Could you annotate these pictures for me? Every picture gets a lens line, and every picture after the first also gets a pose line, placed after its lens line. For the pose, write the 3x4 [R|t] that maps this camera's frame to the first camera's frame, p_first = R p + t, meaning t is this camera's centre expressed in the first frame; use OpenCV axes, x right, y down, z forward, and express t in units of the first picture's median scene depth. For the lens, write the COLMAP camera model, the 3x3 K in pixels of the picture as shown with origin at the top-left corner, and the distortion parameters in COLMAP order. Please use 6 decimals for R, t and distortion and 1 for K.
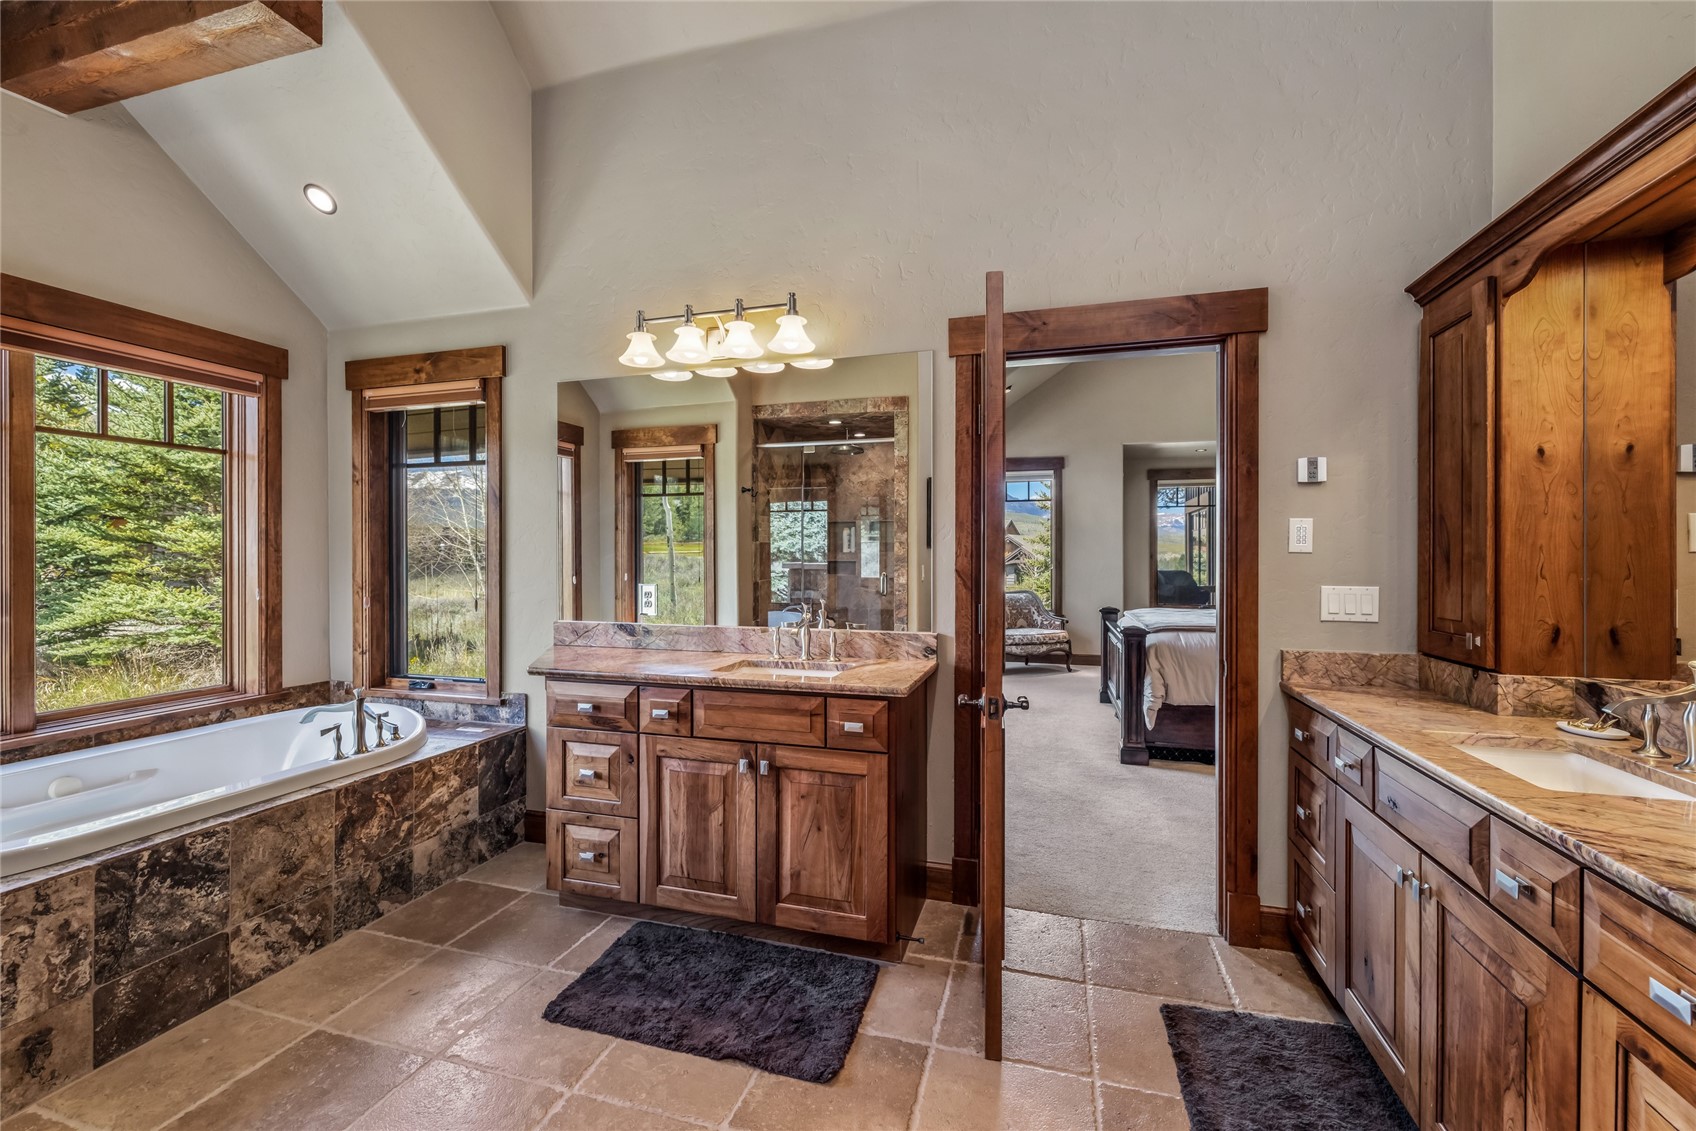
lens RADIAL K [[706.8, 0, 845.0], [0, 706.8, 563.6], [0, 0, 1]] dist [-0.000225, -0.000034]
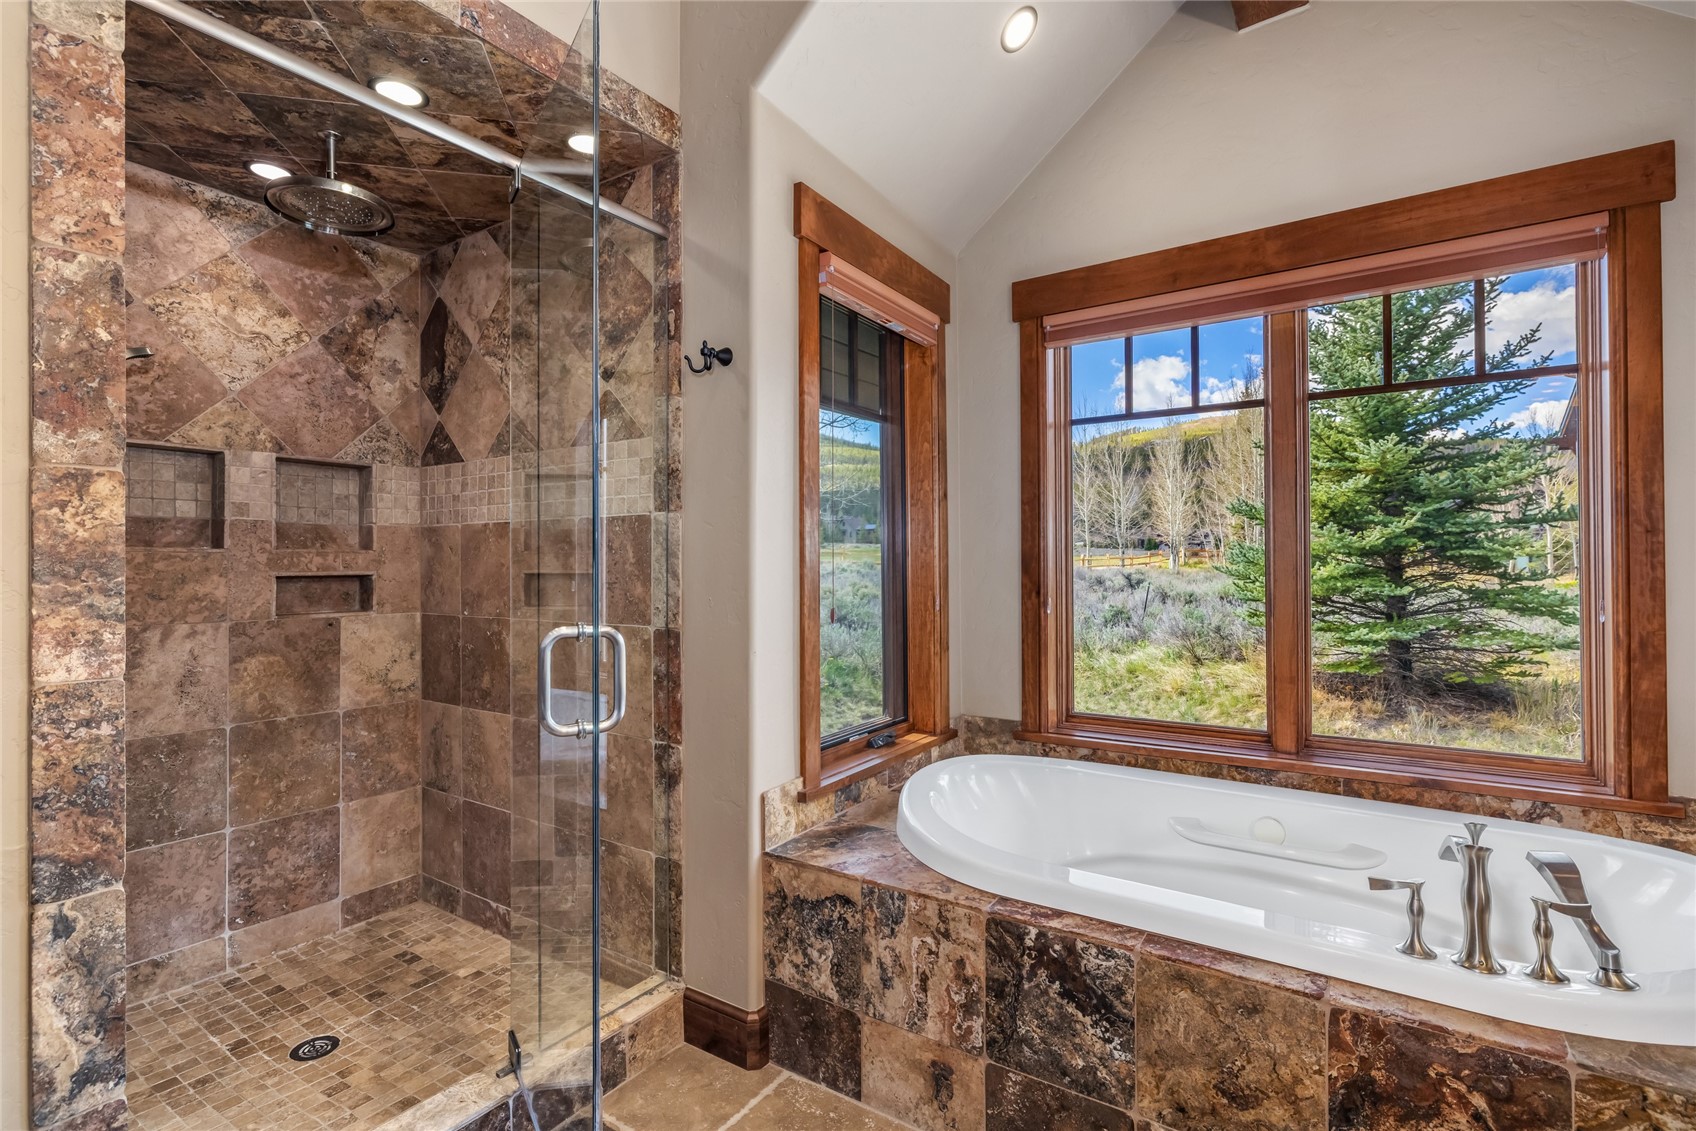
lens RADIAL K [[790.3, 0, 846.0], [0, 790.3, 561.1], [0, 0, 1]] dist [-0.000212, -0.000009]
pose [[-0.299866, -0.008706, -0.953942, -0.098827], [-0.001398, 0.999961, -0.008687, 0.016017], [0.953980, -0.001271, -0.299866, 0.977240]]
